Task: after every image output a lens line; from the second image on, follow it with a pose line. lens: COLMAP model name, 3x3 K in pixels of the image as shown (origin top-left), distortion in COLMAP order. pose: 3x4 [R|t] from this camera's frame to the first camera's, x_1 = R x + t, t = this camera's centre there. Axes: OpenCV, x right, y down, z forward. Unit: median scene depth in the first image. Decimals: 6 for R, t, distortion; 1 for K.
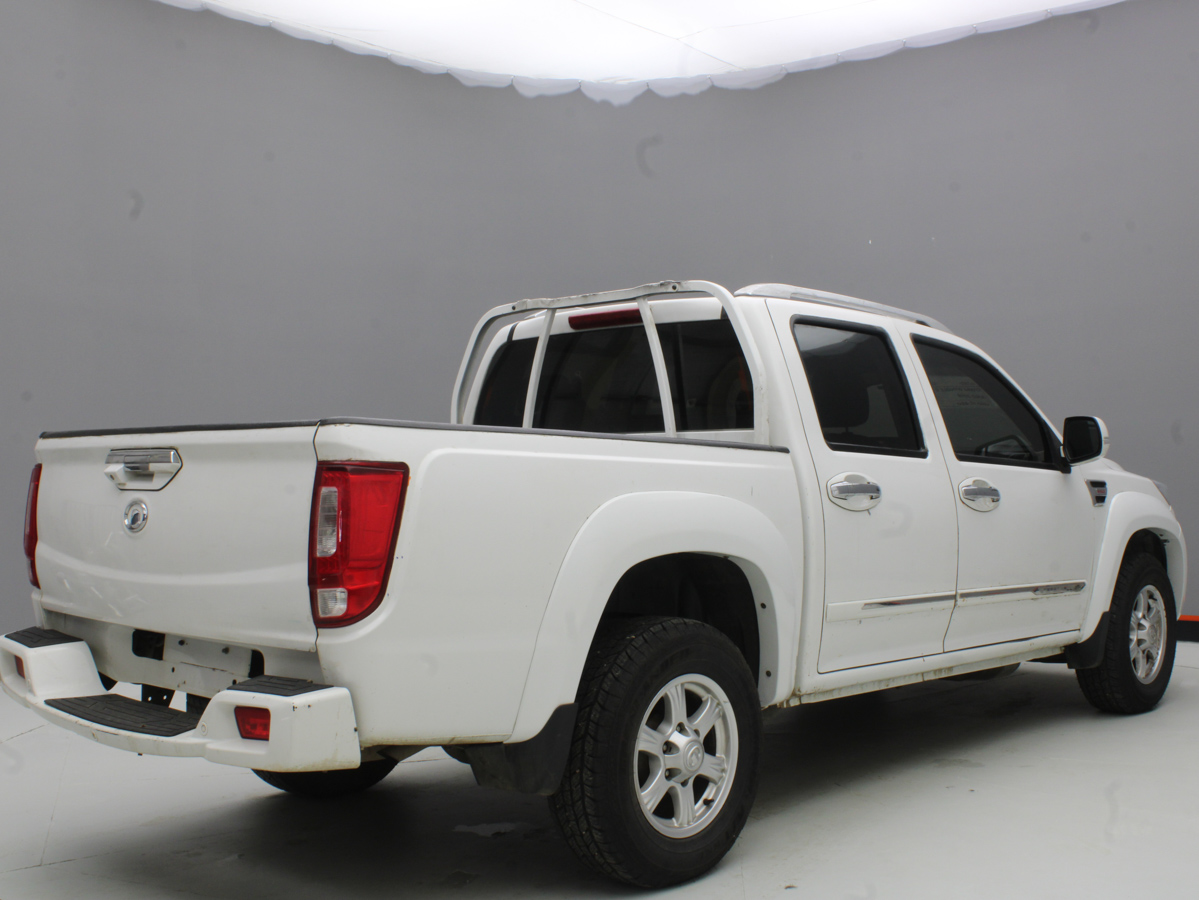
lens RADIAL K [[1367.4, 0, 599.5], [0, 1367.4, 450.0], [0, 0, 1]] dist [-0.082129, 0.013593]
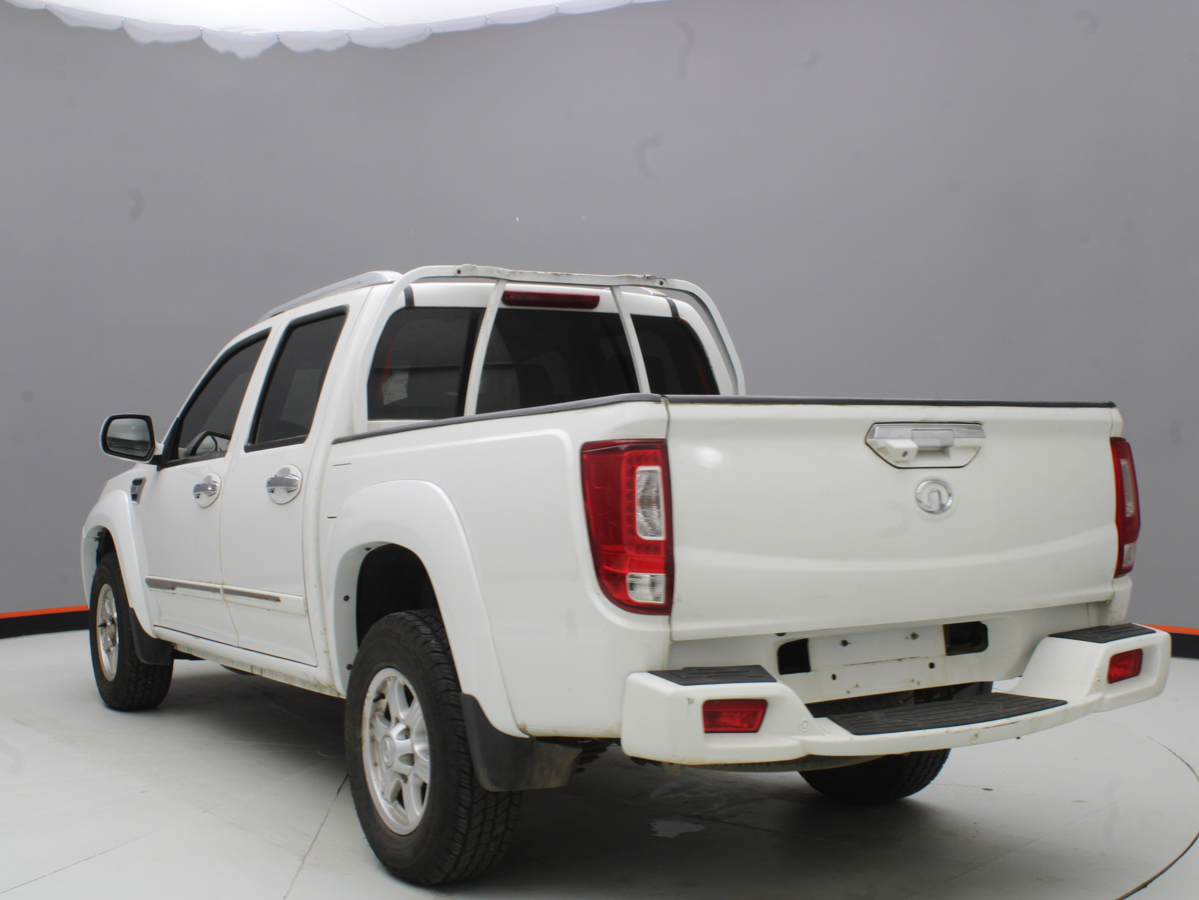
lens RADIAL K [[1481.6, 0, 599.5], [0, 1481.6, 450.0], [0, 0, 1]] dist [-0.087878, -0.001673]
pose [[0.261811, 0.009297, 0.965074, -1.076831], [0.001093, 0.999950, -0.009930, 0.021656], [-0.965119, 0.003654, 0.261788, 0.758628]]
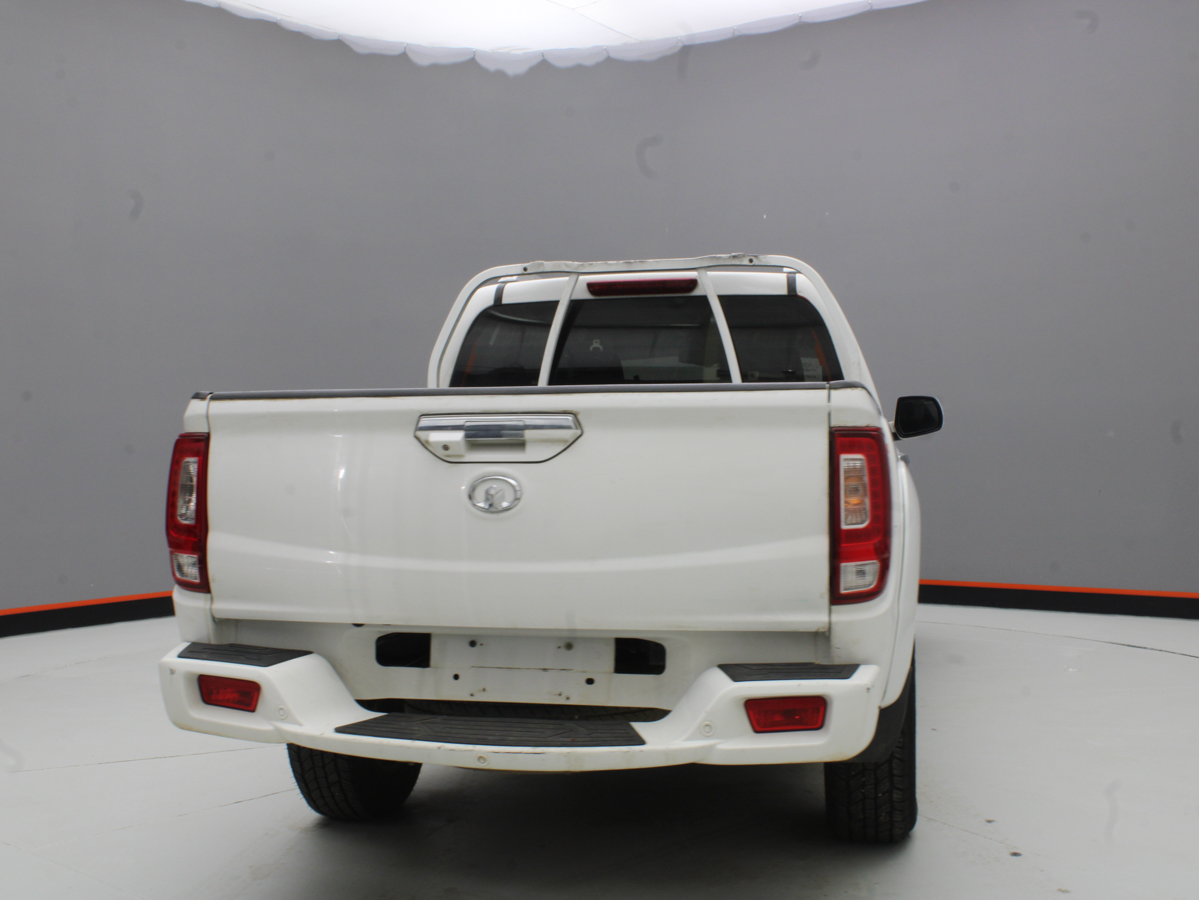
lens RADIAL K [[1367.4, 0, 599.5], [0, 1367.4, 450.0], [0, 0, 1]] dist [-0.082129, 0.013593]
pose [[0.853059, -0.003968, 0.521799, -0.577475], [-0.003367, 0.999908, 0.013109, 0.008481], [-0.521804, -0.012940, 0.852967, 0.197804]]
